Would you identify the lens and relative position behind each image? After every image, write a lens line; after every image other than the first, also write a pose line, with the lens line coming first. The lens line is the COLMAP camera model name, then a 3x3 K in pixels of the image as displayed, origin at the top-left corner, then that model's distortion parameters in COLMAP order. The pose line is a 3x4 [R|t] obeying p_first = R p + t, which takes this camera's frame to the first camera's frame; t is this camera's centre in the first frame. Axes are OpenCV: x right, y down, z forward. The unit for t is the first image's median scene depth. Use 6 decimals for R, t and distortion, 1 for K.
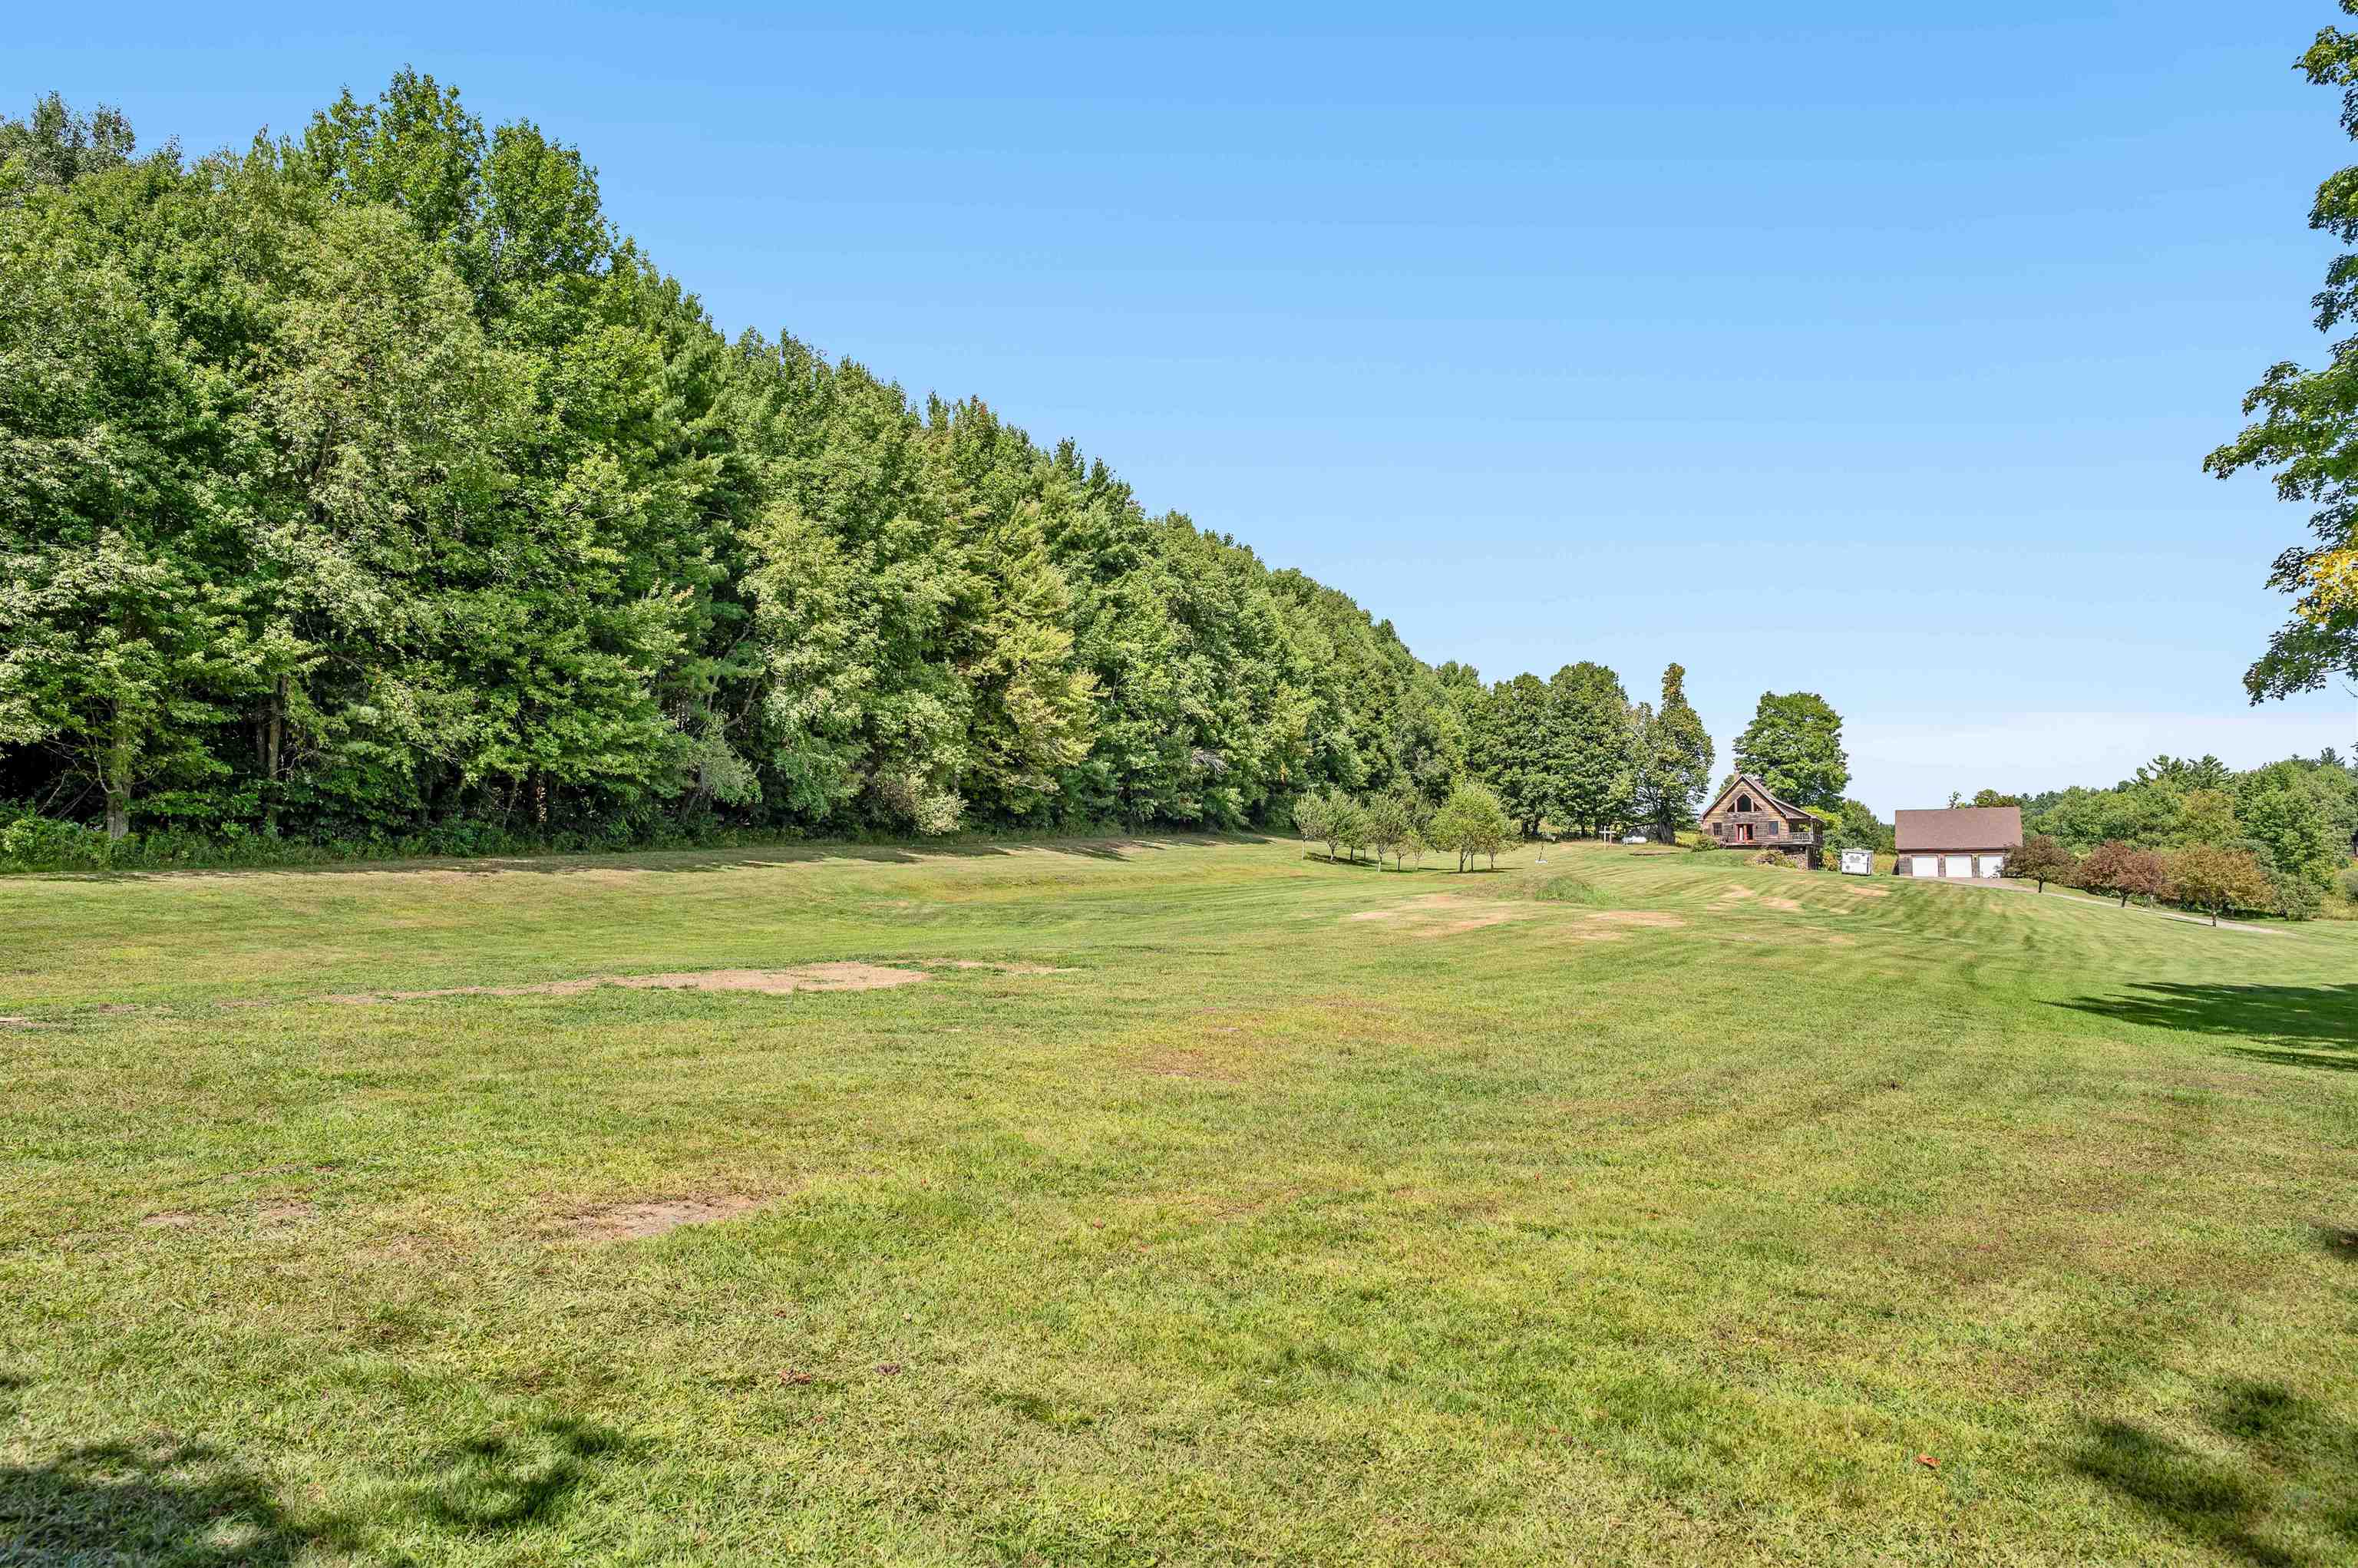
lens RADIAL K [[1558.6, 0, 1123.7], [0, 1558.6, 787.8], [0, 0, 1]] dist [0.002714, 0.002546]
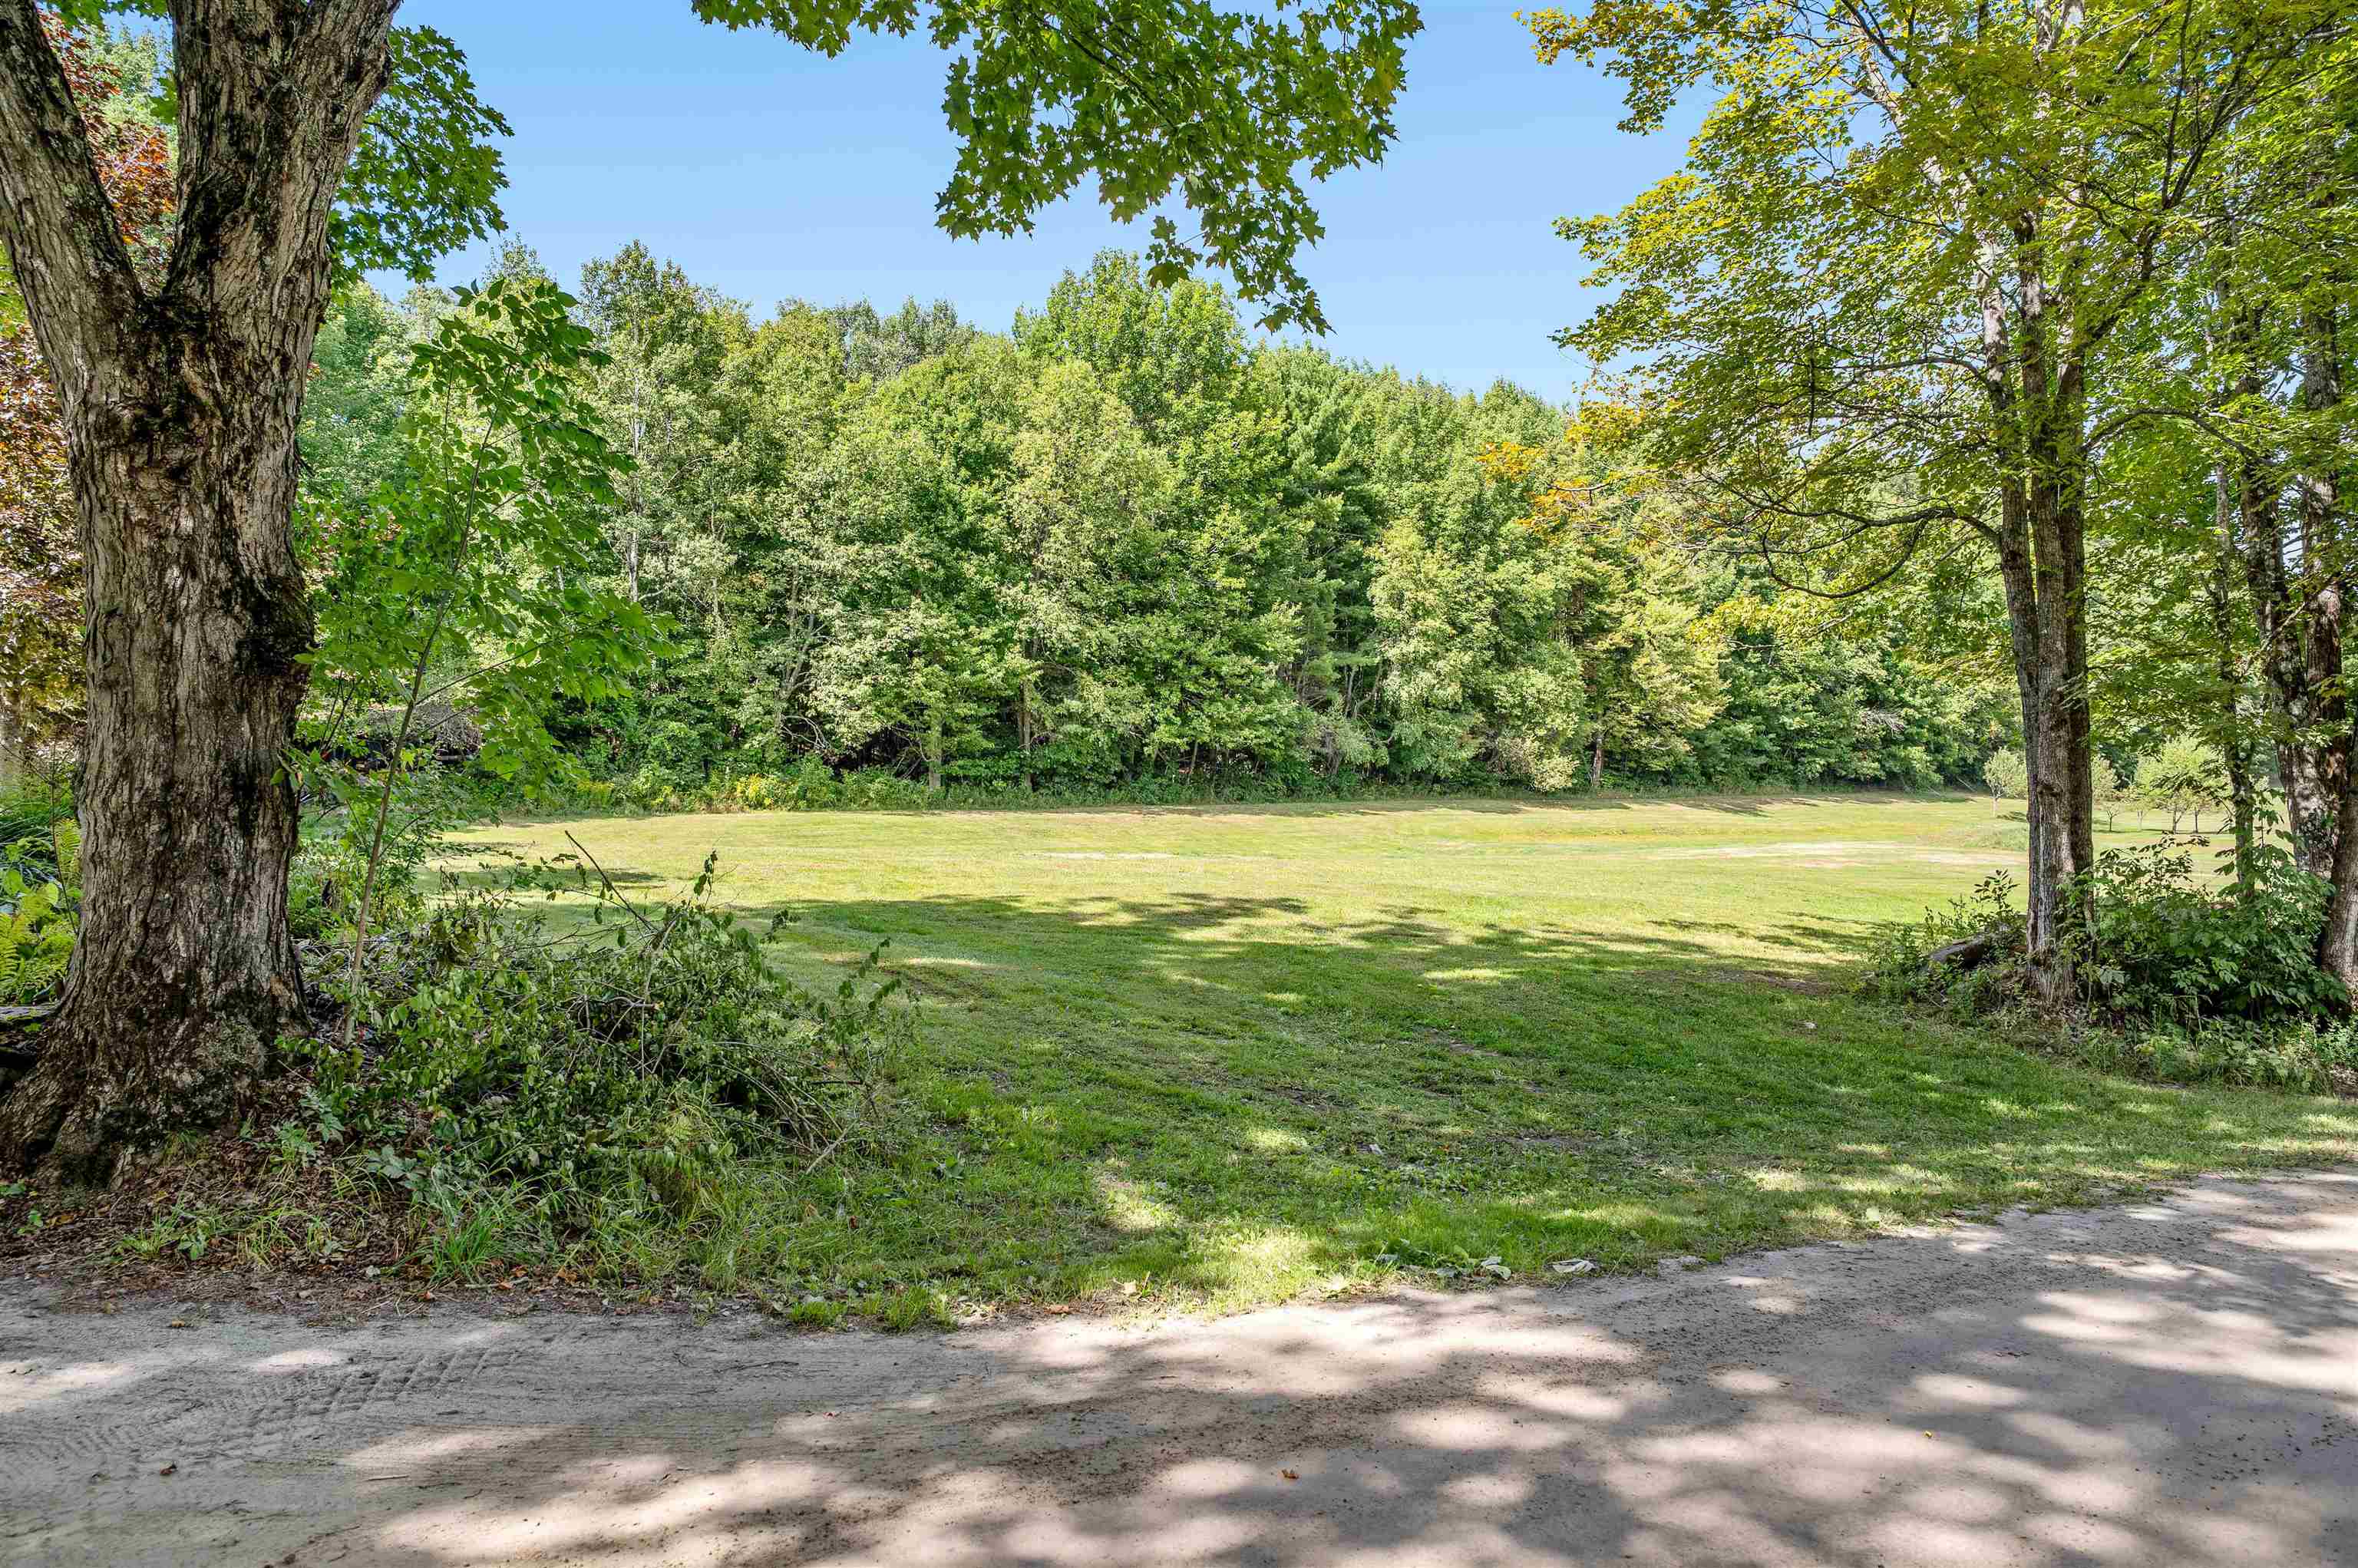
lens RADIAL K [[1520.0, 0, 1179.0], [0, 1520.0, 784.0], [0, 0, 1]] dist [-0.005867, -0.007590]
pose [[0.886260, -0.001666, -0.463185, 0.232316], [0.012059, 0.999738, 0.019479, -0.000483], [0.463031, -0.022849, 0.886048, -0.196428]]
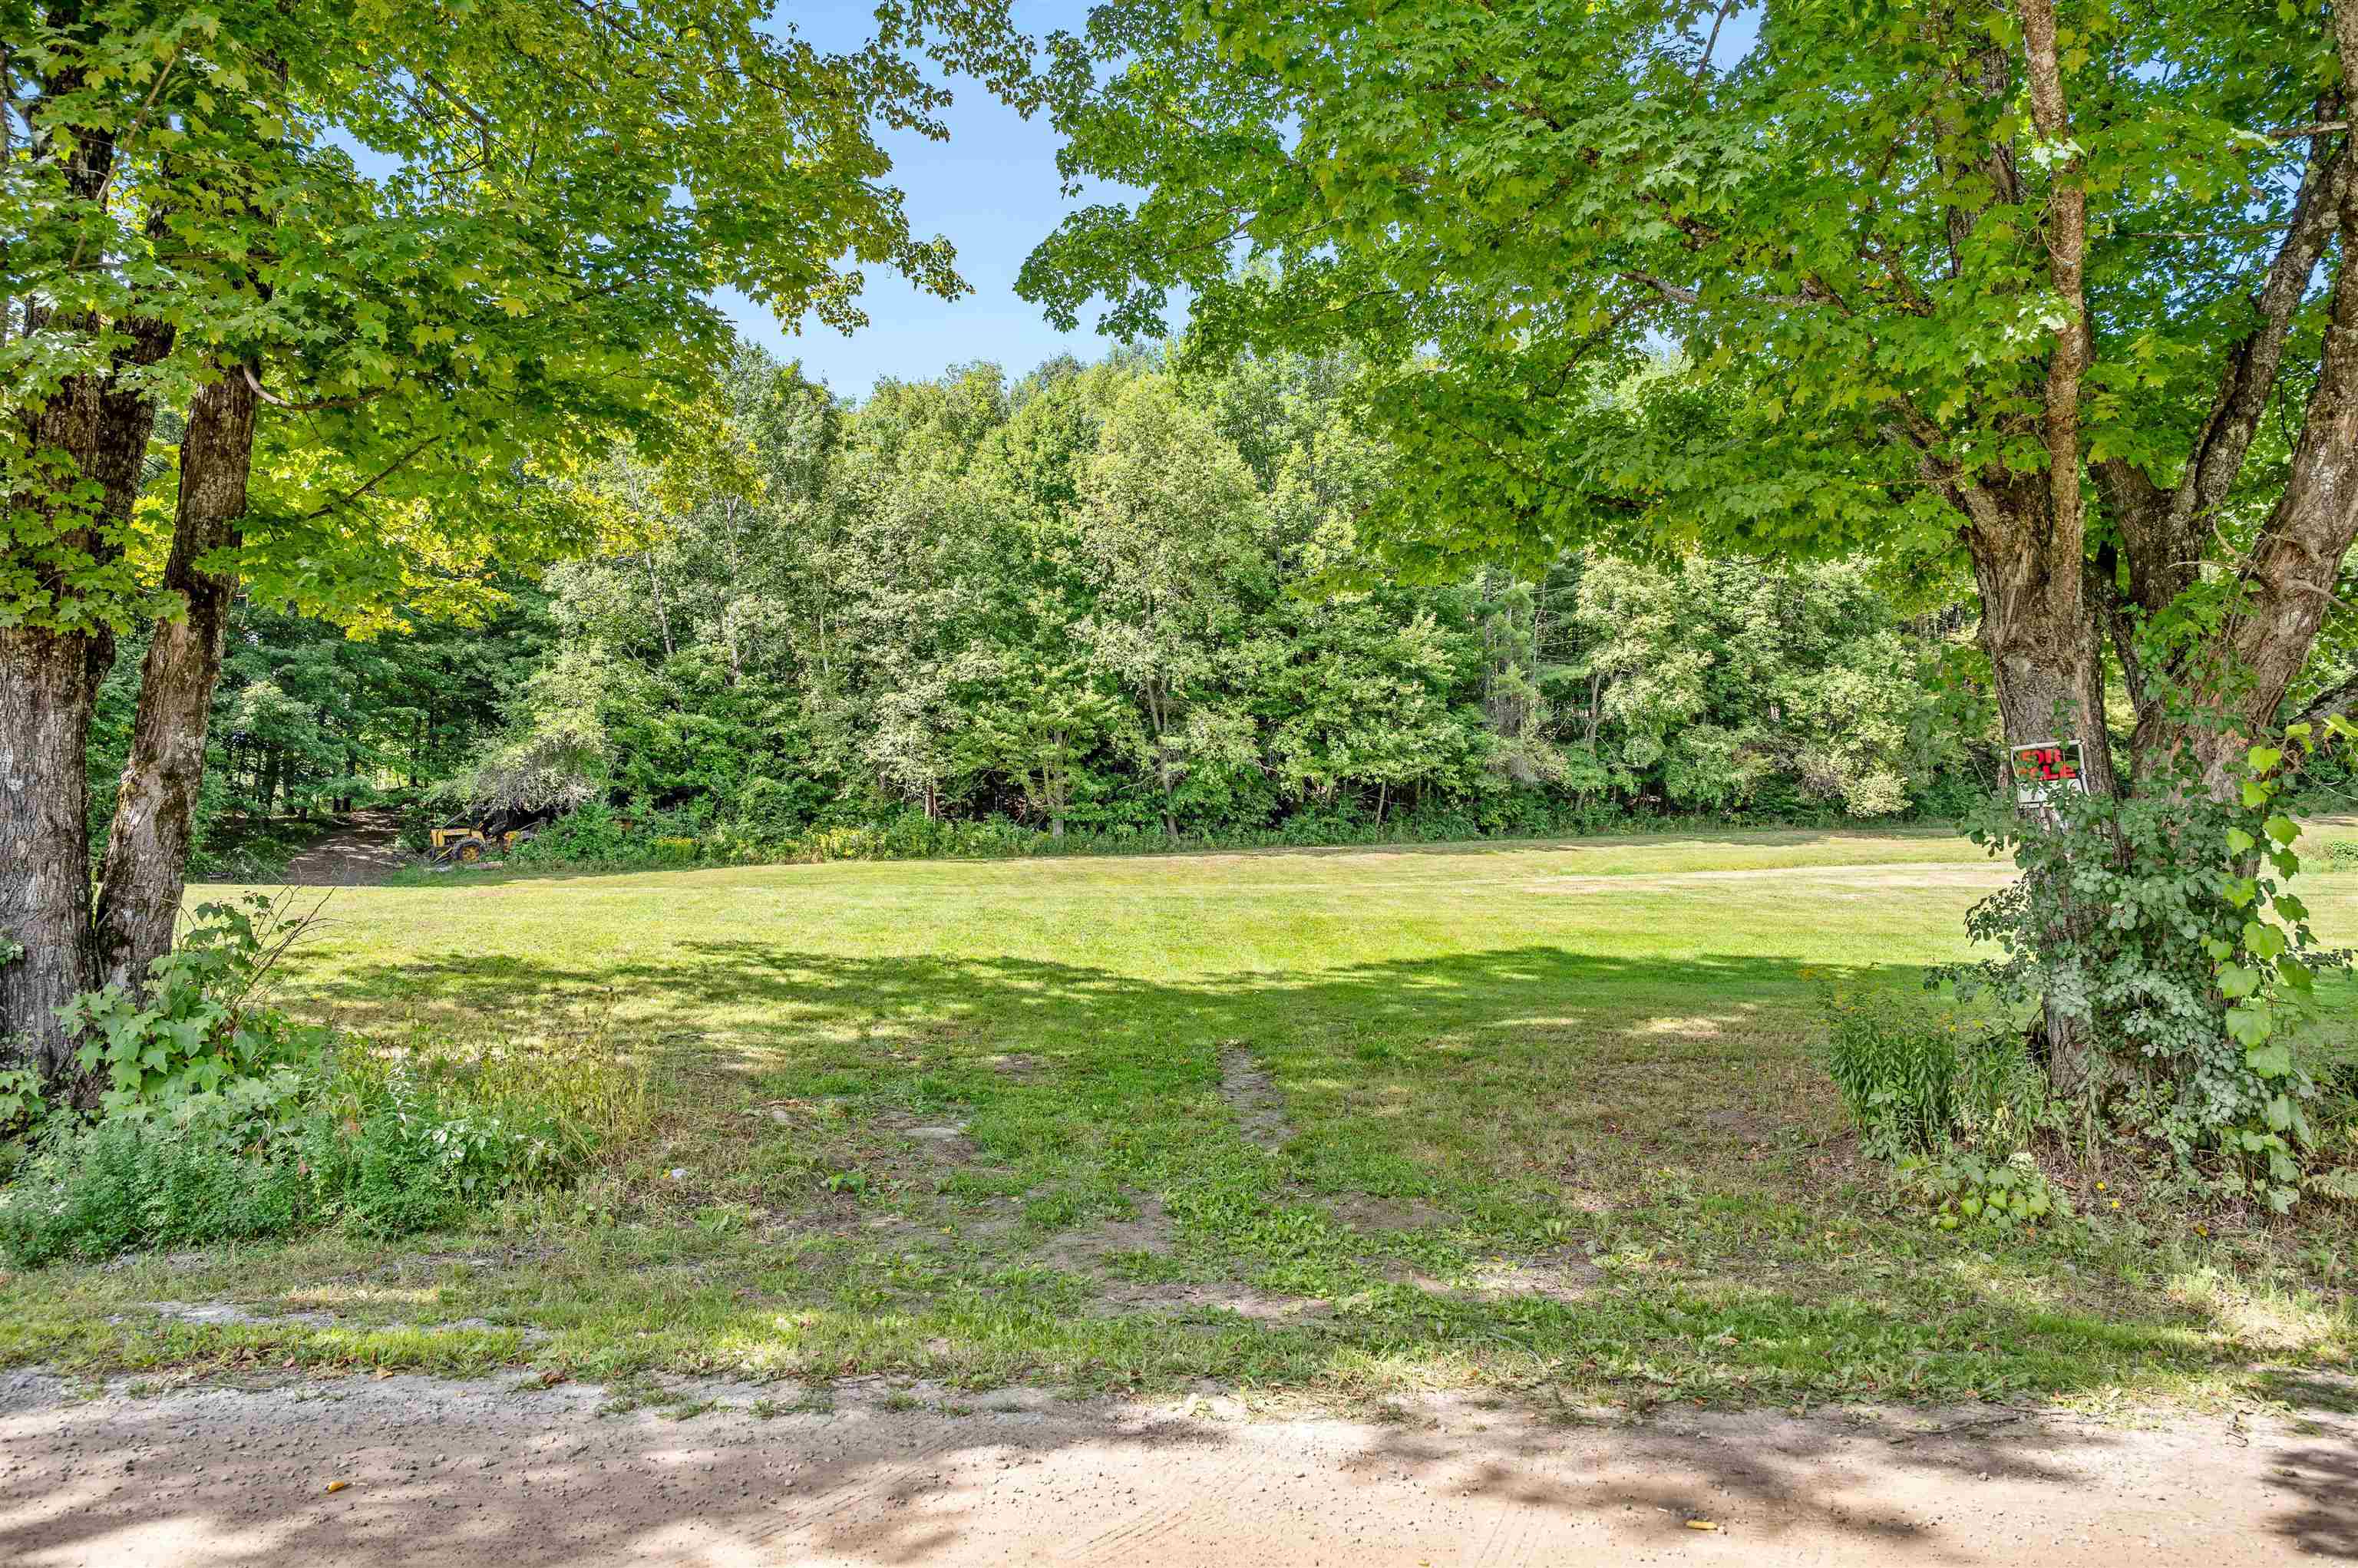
lens RADIAL K [[1520.0, 0, 1179.0], [0, 1520.0, 784.0], [0, 0, 1]] dist [-0.005867, -0.007590]
pose [[0.616527, -0.048984, -0.785809, 0.495536], [0.046660, 0.998582, -0.025639, 0.020807], [0.785950, -0.020858, 0.617938, 0.154795]]
